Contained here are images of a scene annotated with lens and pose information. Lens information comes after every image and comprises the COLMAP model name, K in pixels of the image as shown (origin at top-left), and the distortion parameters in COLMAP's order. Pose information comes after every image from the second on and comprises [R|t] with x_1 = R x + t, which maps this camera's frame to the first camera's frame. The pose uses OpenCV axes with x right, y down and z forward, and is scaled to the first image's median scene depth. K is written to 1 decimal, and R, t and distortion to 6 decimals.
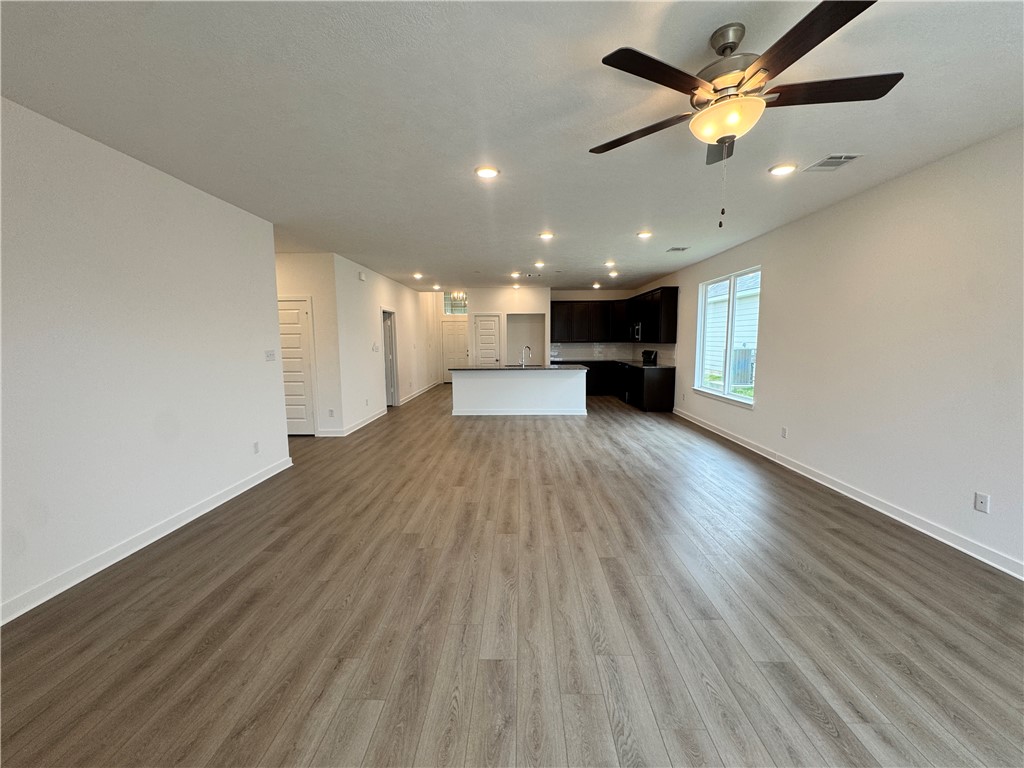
lens RADIAL K [[408.0, 0, 512.7], [0, 408.0, 384.5], [0, 0, 1]] dist [-0.003846, -0.000266]
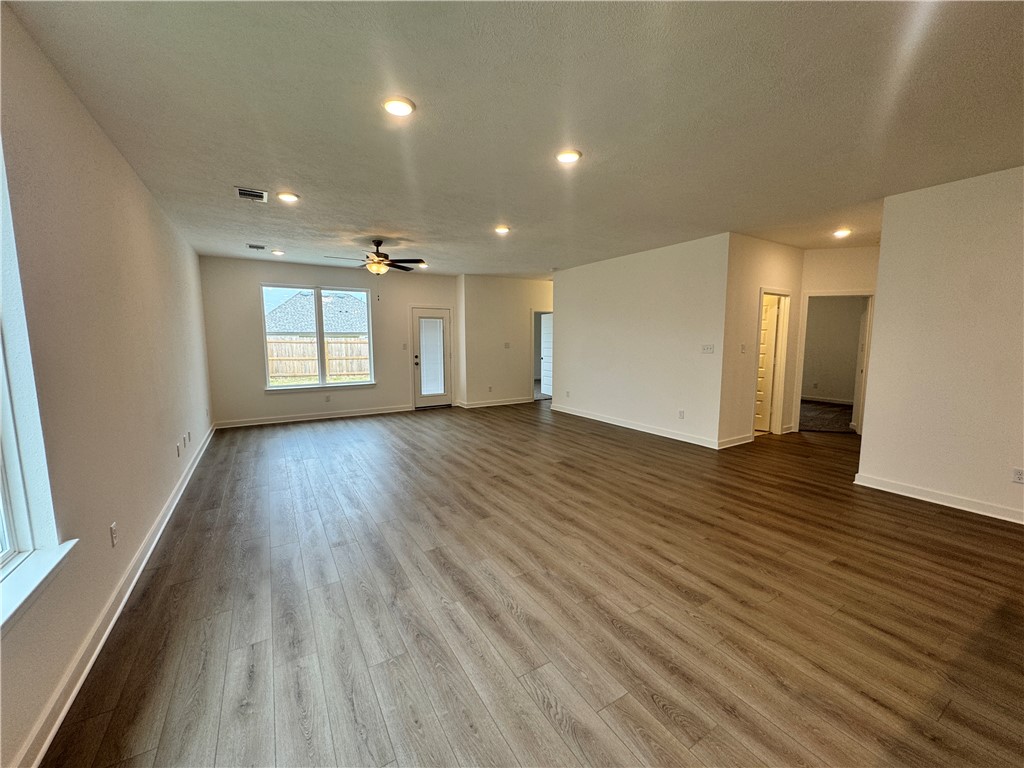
lens RADIAL K [[408.0, 0, 510.1], [0, 408.0, 385.4], [0, 0, 1]] dist [-0.003846, -0.000266]
pose [[-0.848458, 0.069379, -0.524695, 0.579745], [-0.050649, 0.976178, 0.210978, -0.202925], [0.526833, 0.205581, -0.824732, 1.823730]]
